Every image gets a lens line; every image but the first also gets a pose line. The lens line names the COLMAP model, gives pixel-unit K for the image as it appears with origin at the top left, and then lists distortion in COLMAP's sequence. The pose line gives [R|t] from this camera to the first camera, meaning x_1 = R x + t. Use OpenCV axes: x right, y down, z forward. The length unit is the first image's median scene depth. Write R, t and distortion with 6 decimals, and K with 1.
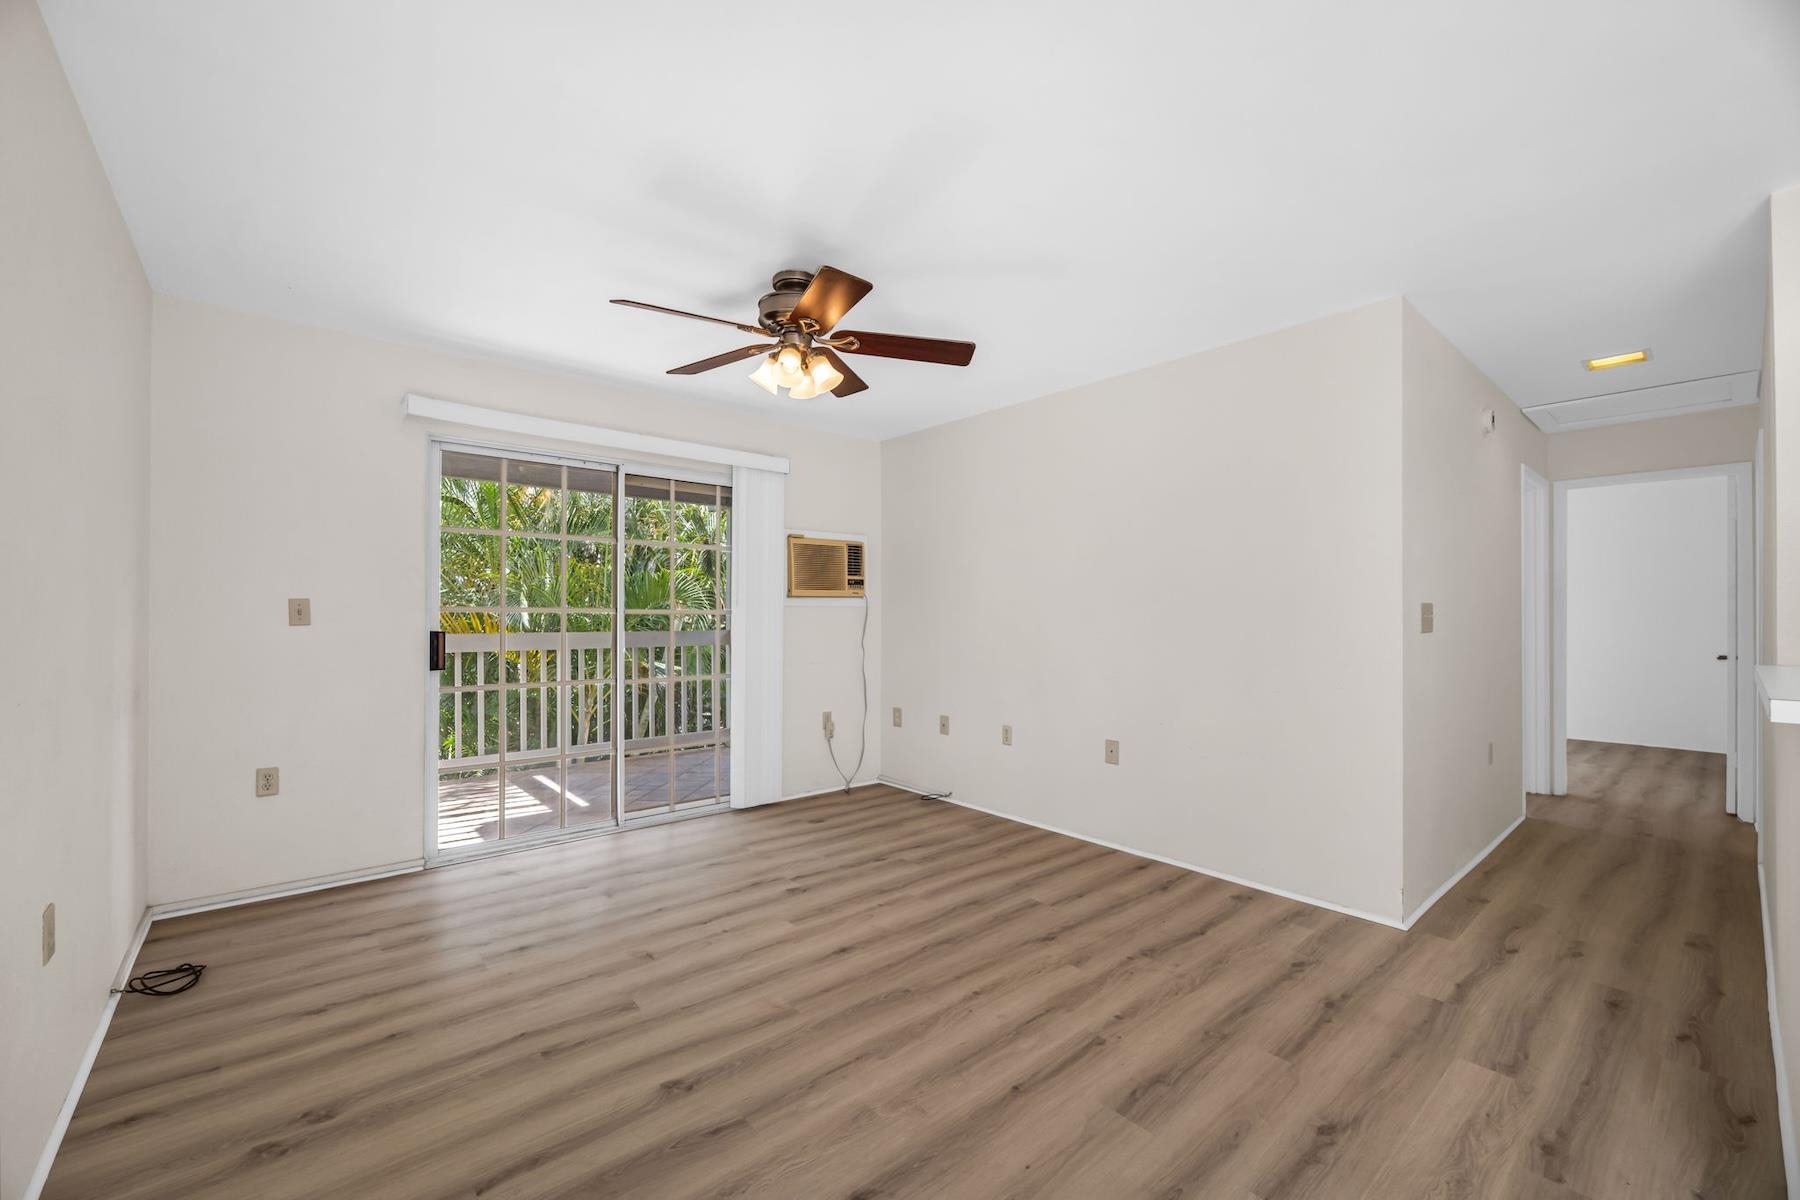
lens RADIAL K [[722.6, 0, 893.0], [0, 722.6, 621.4], [0, 0, 1]] dist [-0.002965, -0.000203]
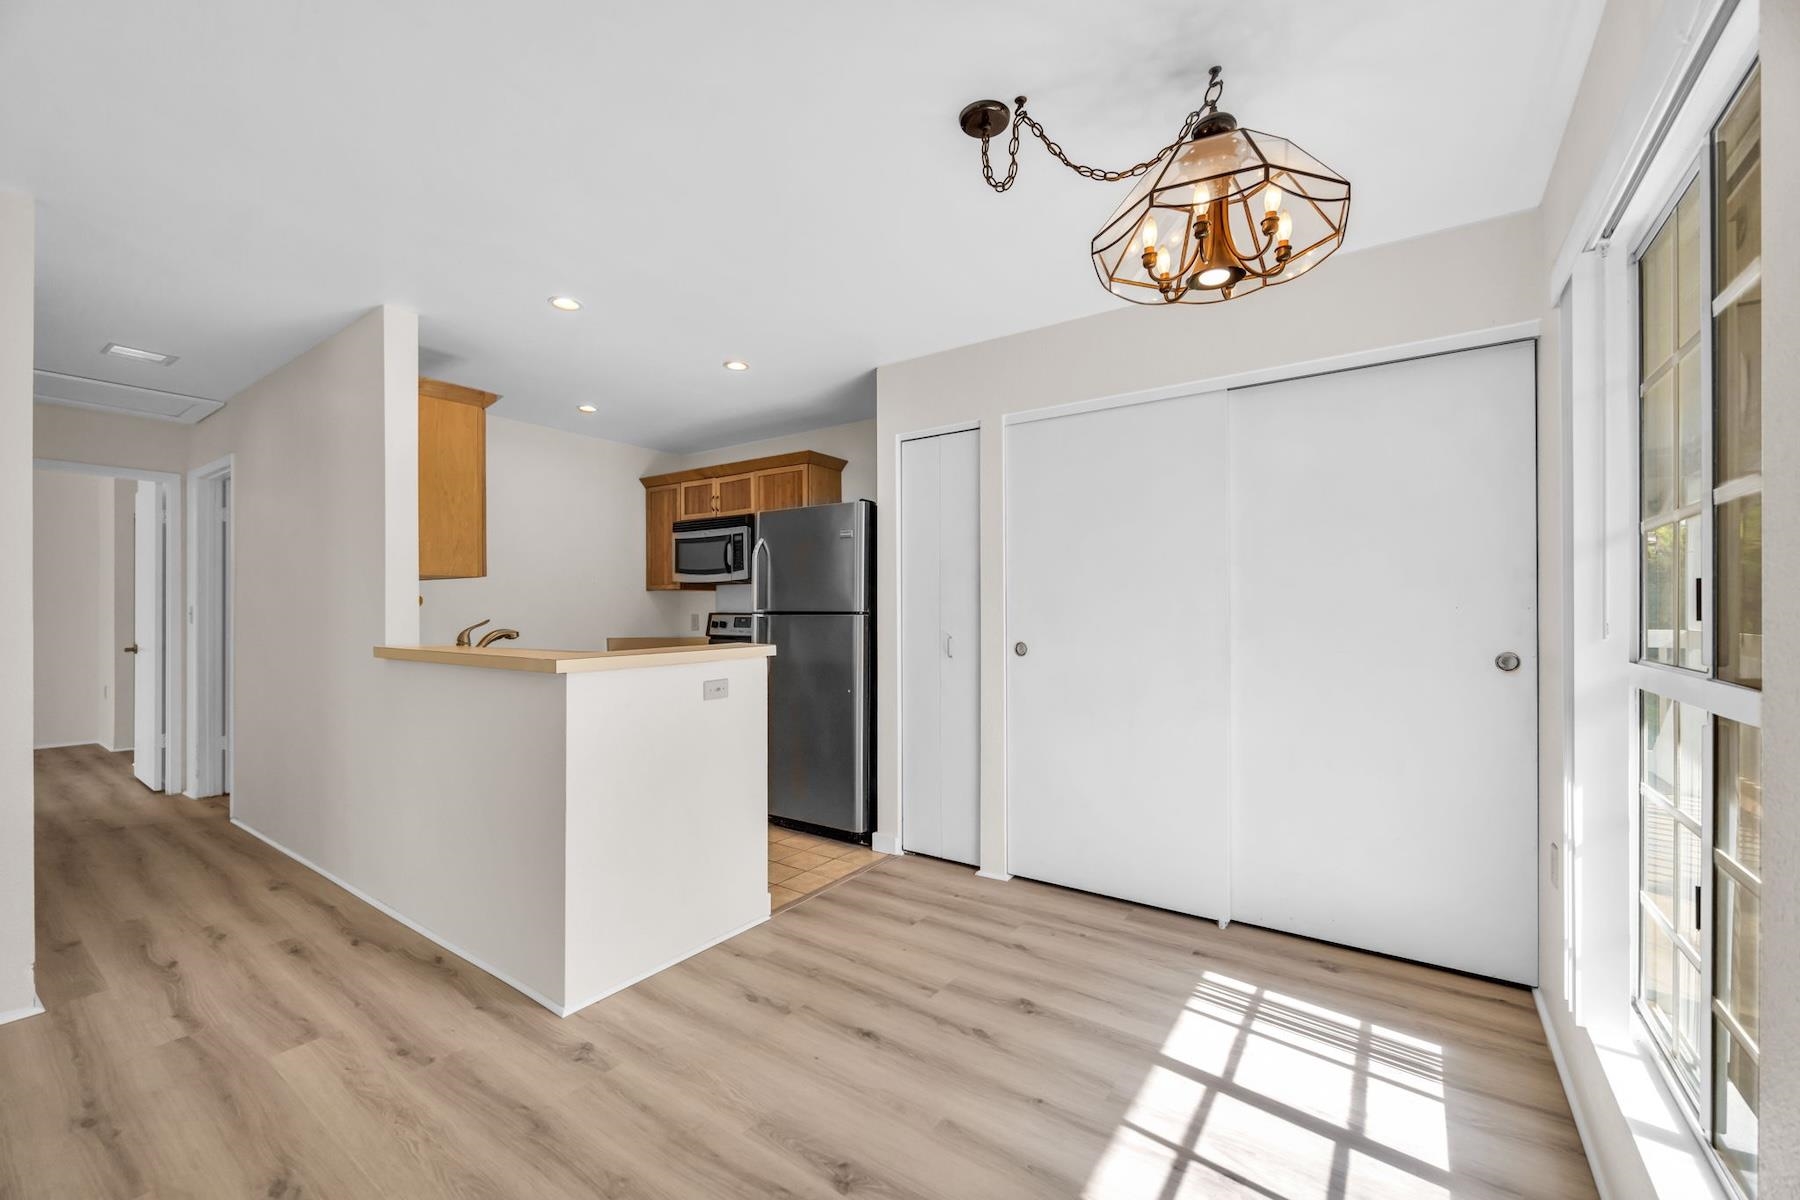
lens RADIAL K [[722.6, 0, 891.7], [0, 722.6, 613.6], [0, 0, 1]] dist [-0.002965, -0.000203]
pose [[-0.248431, -0.006782, 0.968626, -0.249288], [0.009972, 0.999905, 0.009559, -0.002638], [-0.968598, 0.012034, -0.248339, 0.270430]]
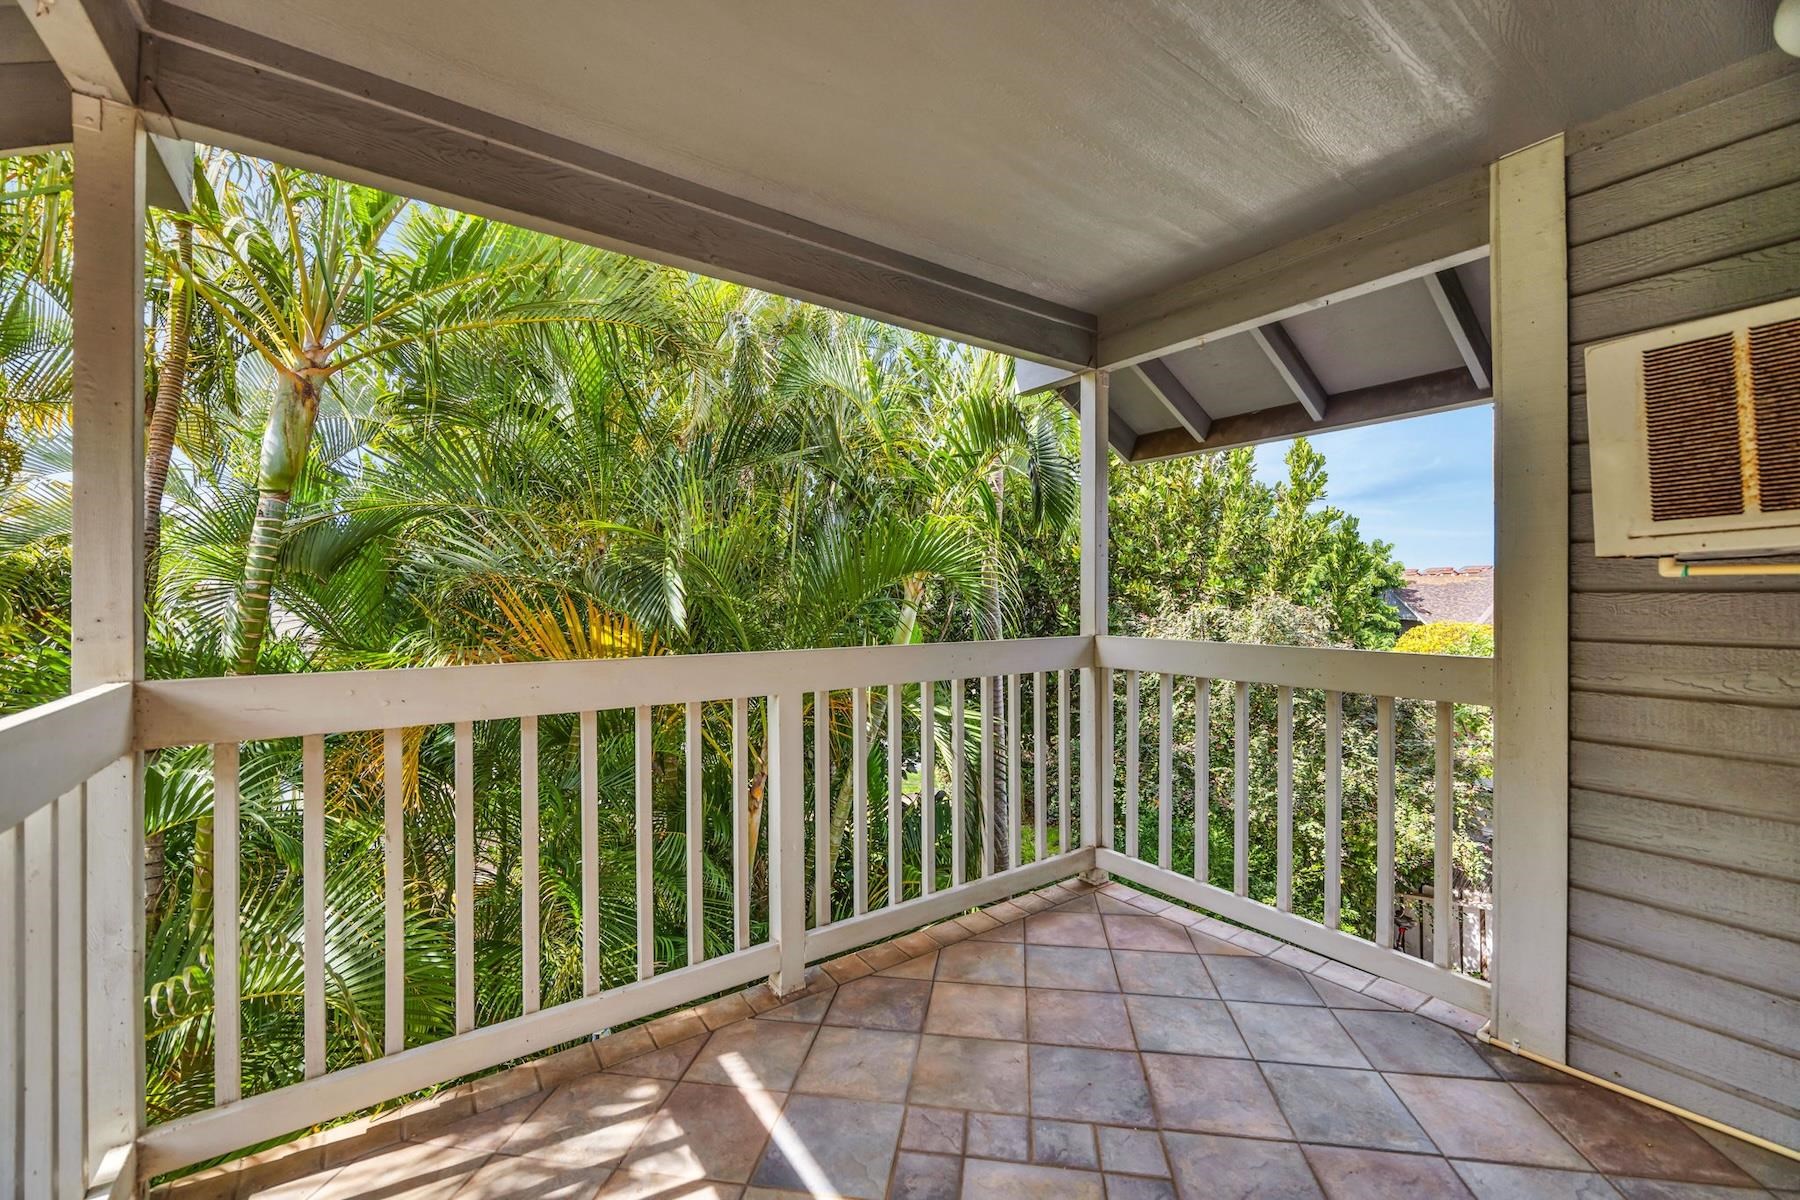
lens RADIAL K [[726.5, 0, 897.5], [0, 726.5, 594.6], [0, 0, 1]] dist [-0.009326, -0.000081]
pose [[0.995001, -0.004923, -0.099747, -0.725537], [0.003823, 0.999930, -0.011208, -0.021552], [0.099795, 0.010770, 0.994950, 1.243149]]
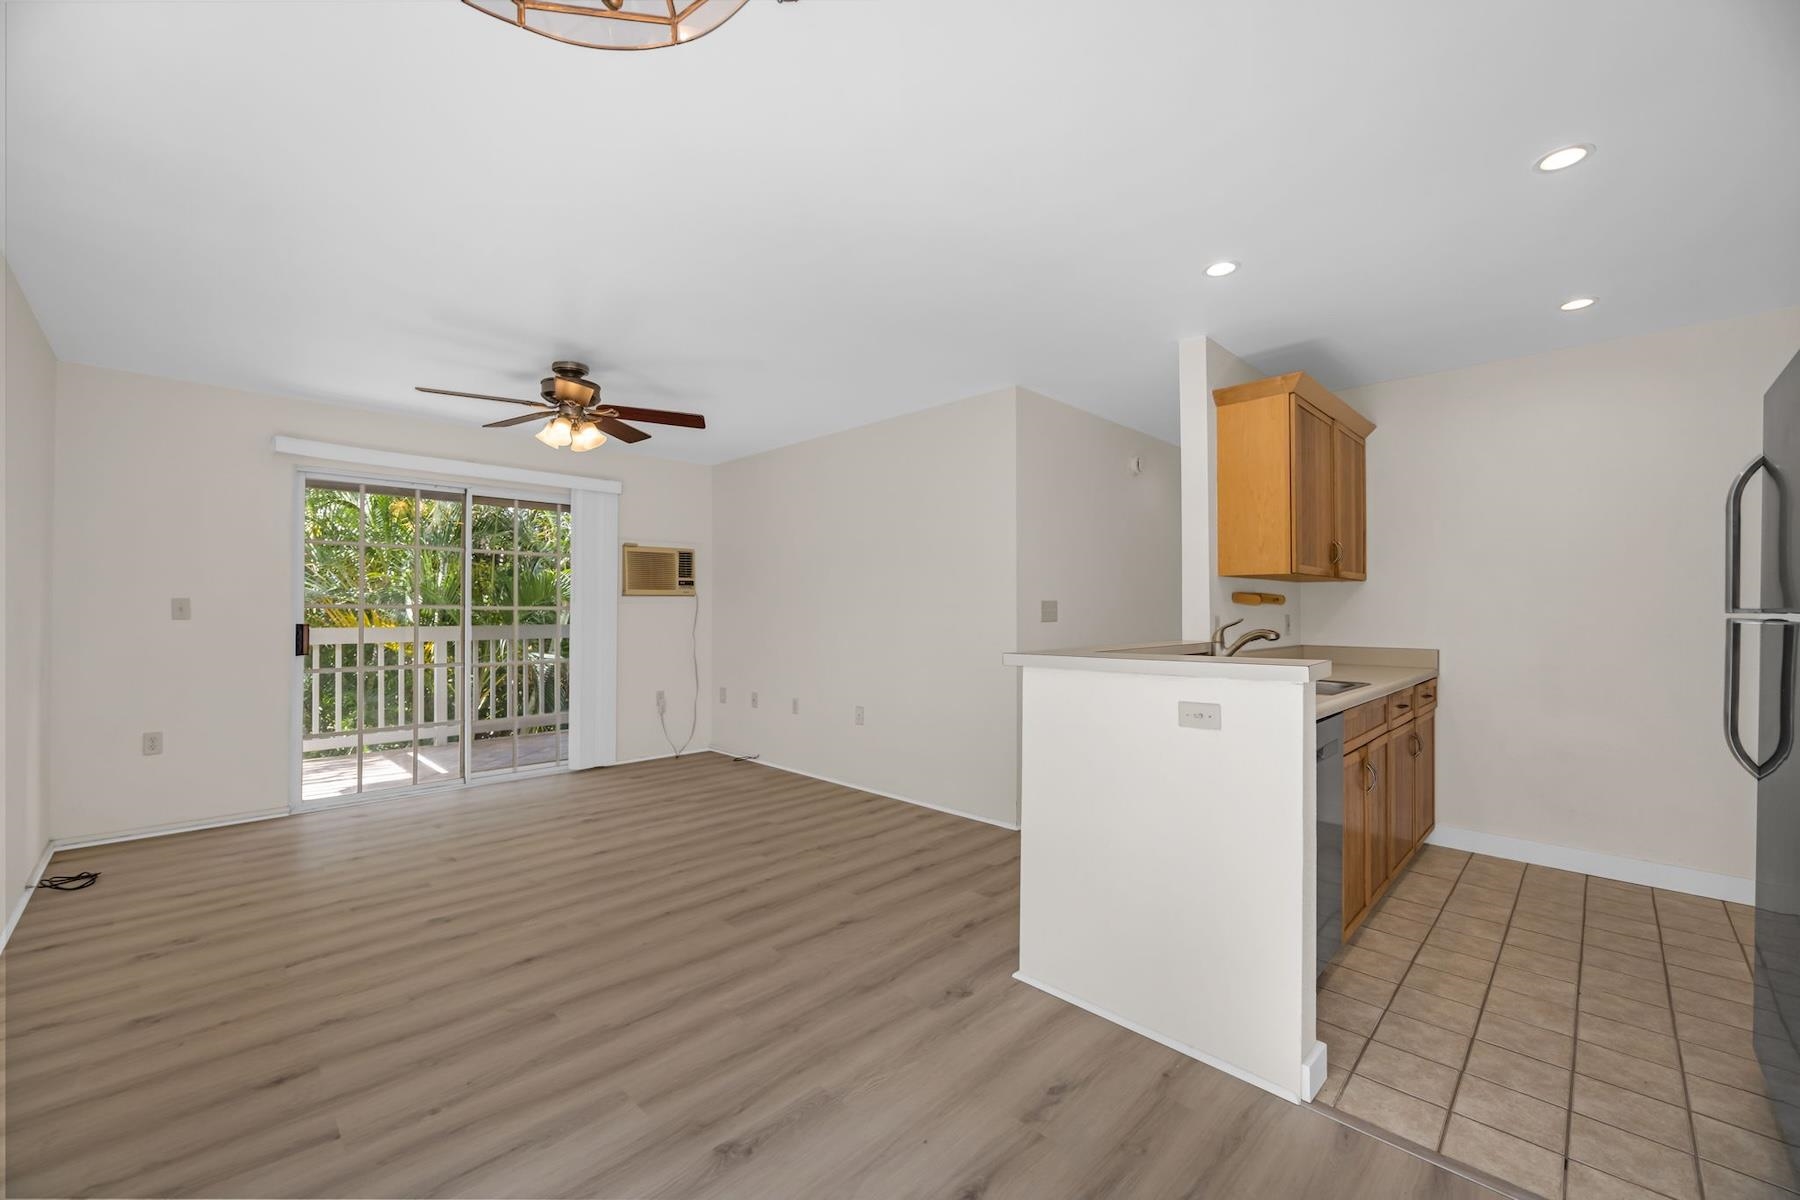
lens RADIAL K [[722.6, 0, 902.2], [0, 722.6, 610.3], [0, 0, 1]] dist [-0.002965, -0.000203]
pose [[0.996410, -0.003309, 0.084600, 0.336043], [0.004084, 0.999951, -0.008993, 0.005573], [-0.084566, 0.009306, 0.996374, -0.371388]]
